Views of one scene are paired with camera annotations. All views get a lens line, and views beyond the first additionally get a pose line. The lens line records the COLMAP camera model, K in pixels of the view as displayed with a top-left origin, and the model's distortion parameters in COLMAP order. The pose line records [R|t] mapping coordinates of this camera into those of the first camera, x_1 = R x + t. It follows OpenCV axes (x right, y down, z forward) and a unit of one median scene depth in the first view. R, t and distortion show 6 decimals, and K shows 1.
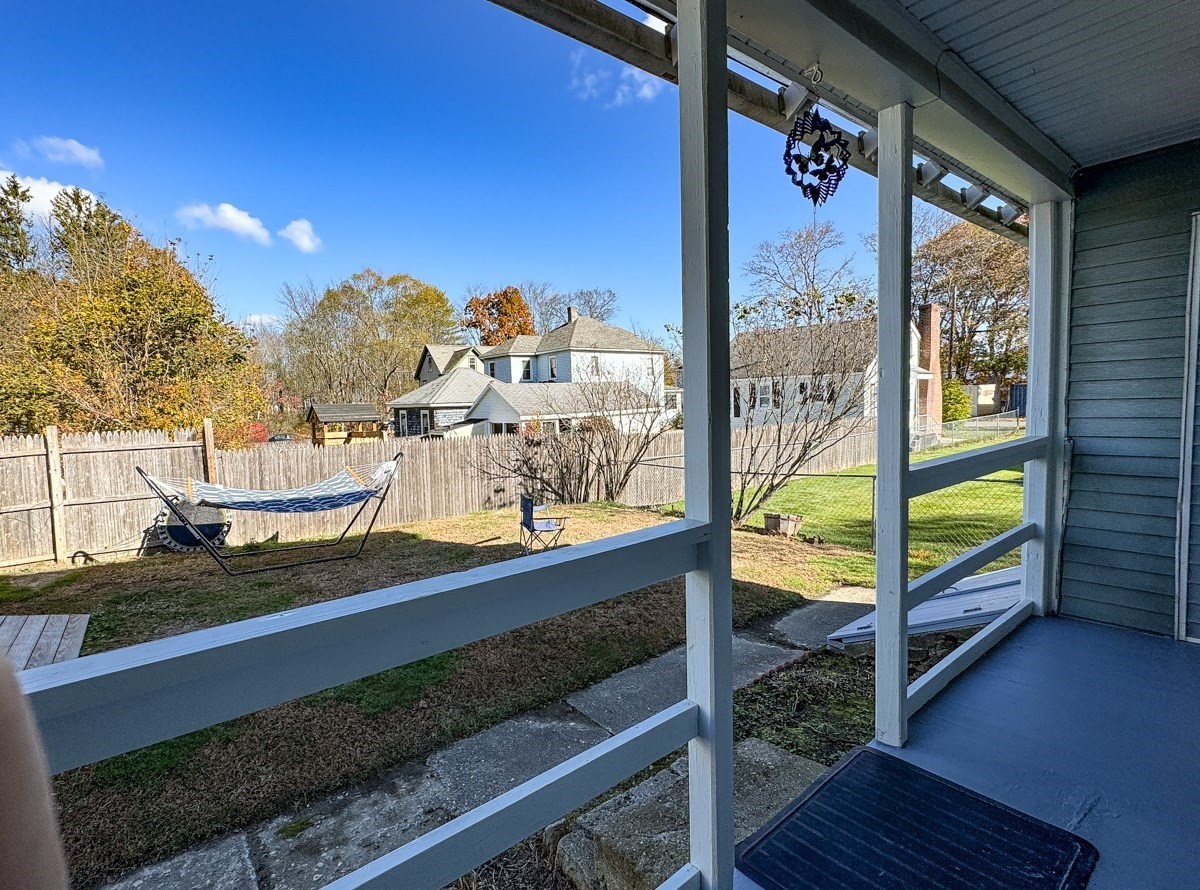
lens RADIAL K [[574.4, 0, 588.3], [0, 574.4, 433.3], [0, 0, 1]] dist [-0.009379, 0.000842]
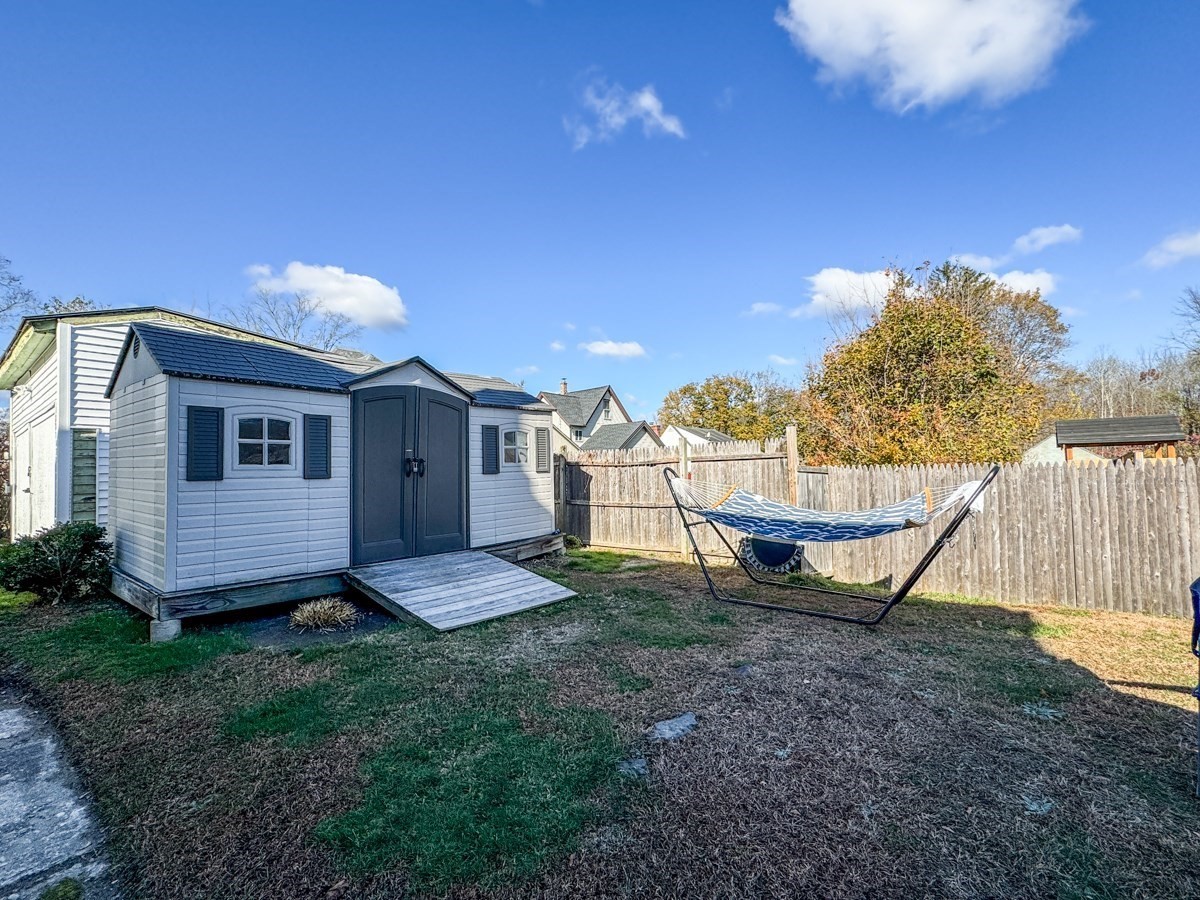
lens RADIAL K [[548.6, 0, 596.3], [0, 548.6, 457.0], [0, 0, 1]] dist [0.001177, -0.001519]
pose [[0.216230, -0.013531, -0.976249, 0.107831], [-0.034763, 0.999163, -0.021548, 0.051635], [0.975723, 0.038596, 0.215578, 0.531181]]
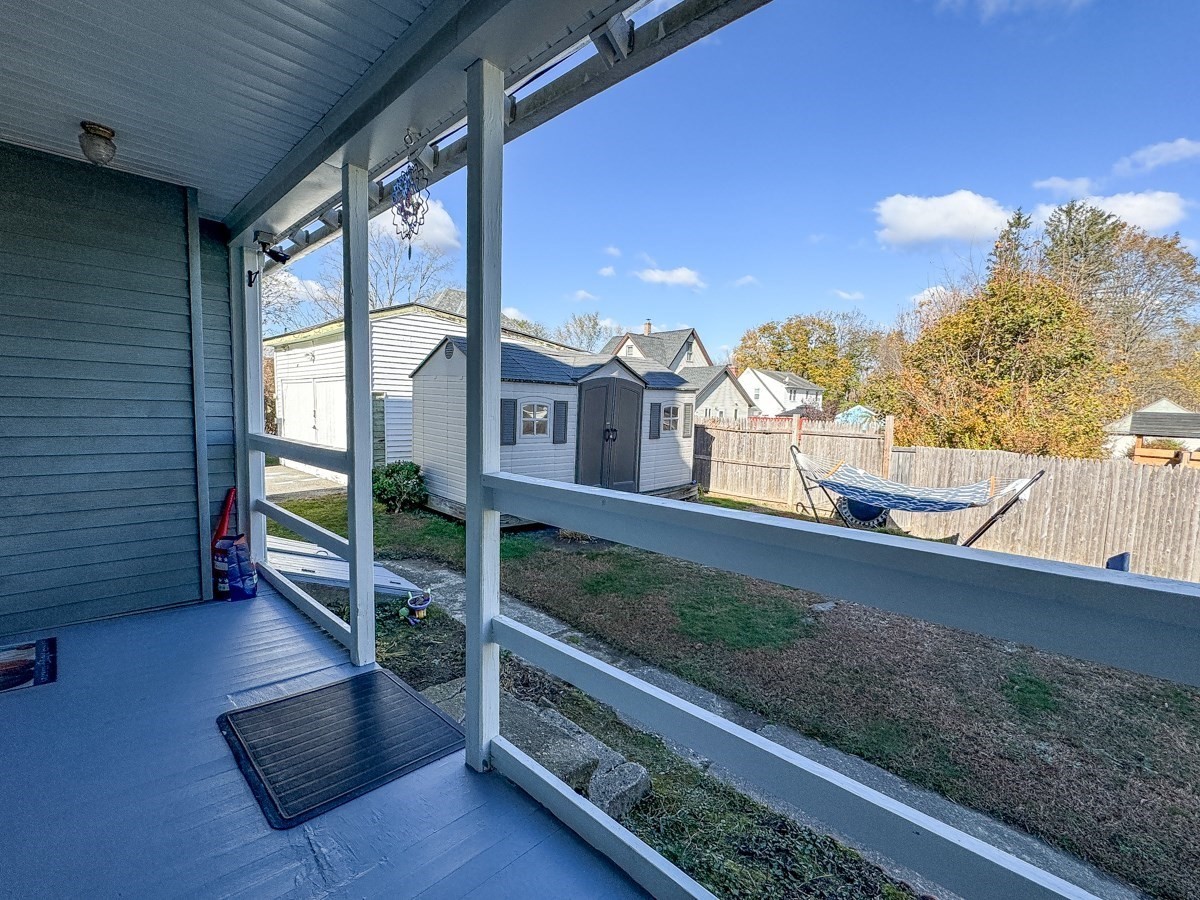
lens RADIAL K [[548.6, 0, 592.6], [0, 548.6, 455.6], [0, 0, 1]] dist [0.001177, -0.001519]
pose [[0.097778, 0.118965, -0.988072, 0.384839], [-0.085220, 0.990184, 0.110786, -0.018631], [0.991553, 0.073371, 0.106957, 0.299893]]
